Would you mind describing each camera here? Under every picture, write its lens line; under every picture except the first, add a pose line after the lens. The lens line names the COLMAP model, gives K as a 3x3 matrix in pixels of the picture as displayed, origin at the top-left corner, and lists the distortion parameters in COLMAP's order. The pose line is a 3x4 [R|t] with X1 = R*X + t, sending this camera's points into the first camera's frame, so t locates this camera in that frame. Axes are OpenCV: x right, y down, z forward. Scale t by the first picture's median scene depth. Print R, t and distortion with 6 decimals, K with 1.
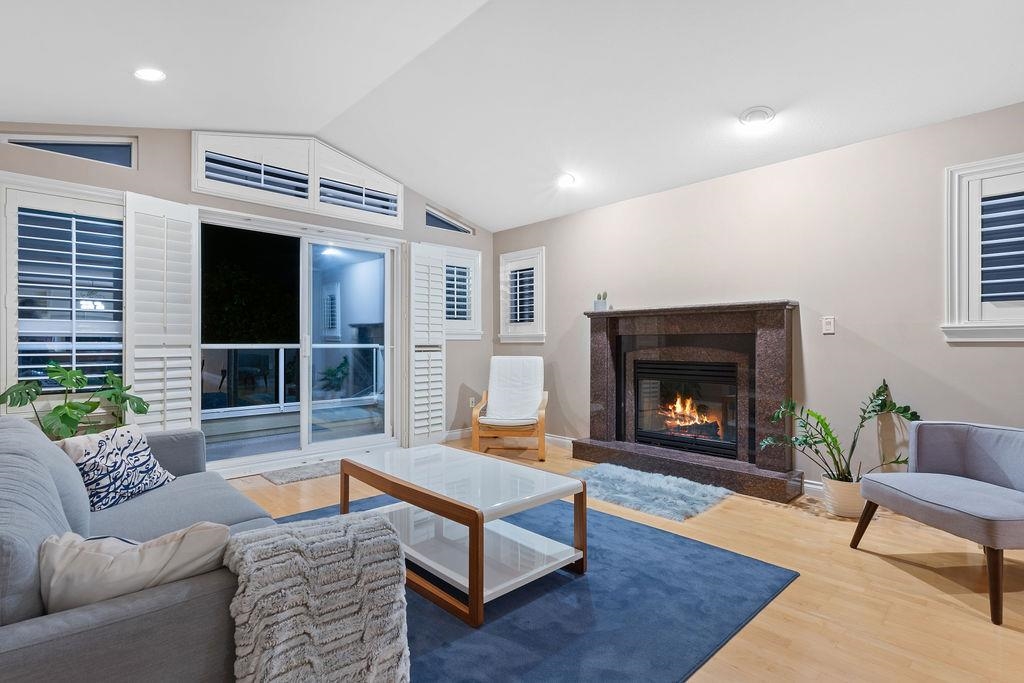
lens RADIAL K [[490.0, 0, 508.9], [0, 490.0, 343.4], [0, 0, 1]] dist [0.001796, 0.000039]
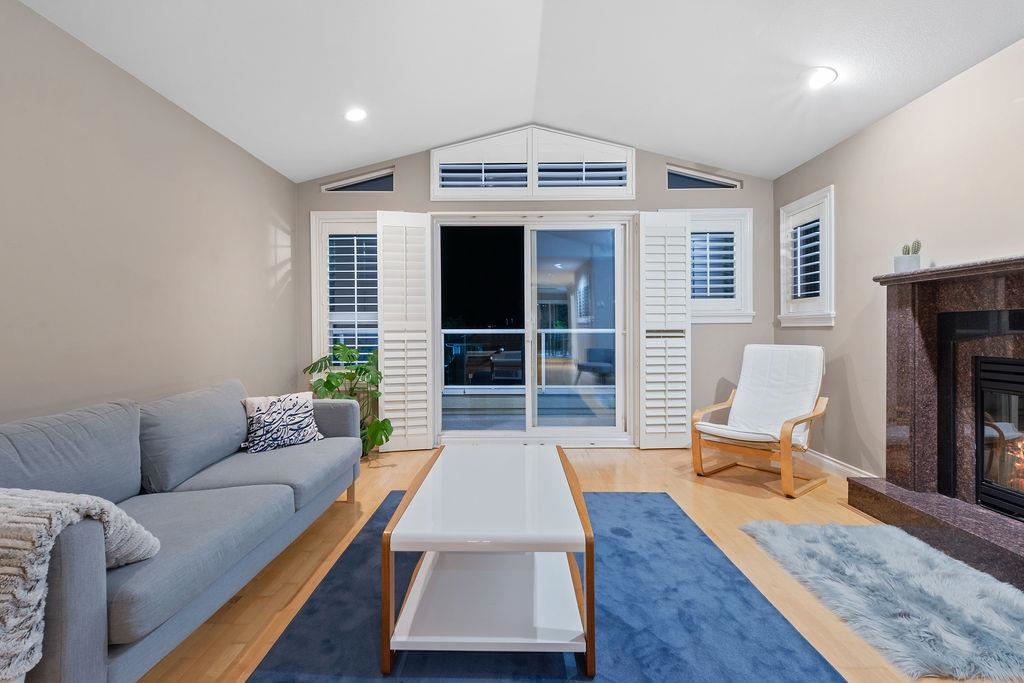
lens RADIAL K [[491.4, 0, 507.5], [0, 491.4, 334.2], [0, 0, 1]] dist [0.002075, 0.000373]
pose [[0.716934, 0.004731, -0.697125, 0.278287], [0.004202, 0.999929, 0.011107, 0.000252], [0.697128, -0.010893, 0.716864, 0.237709]]
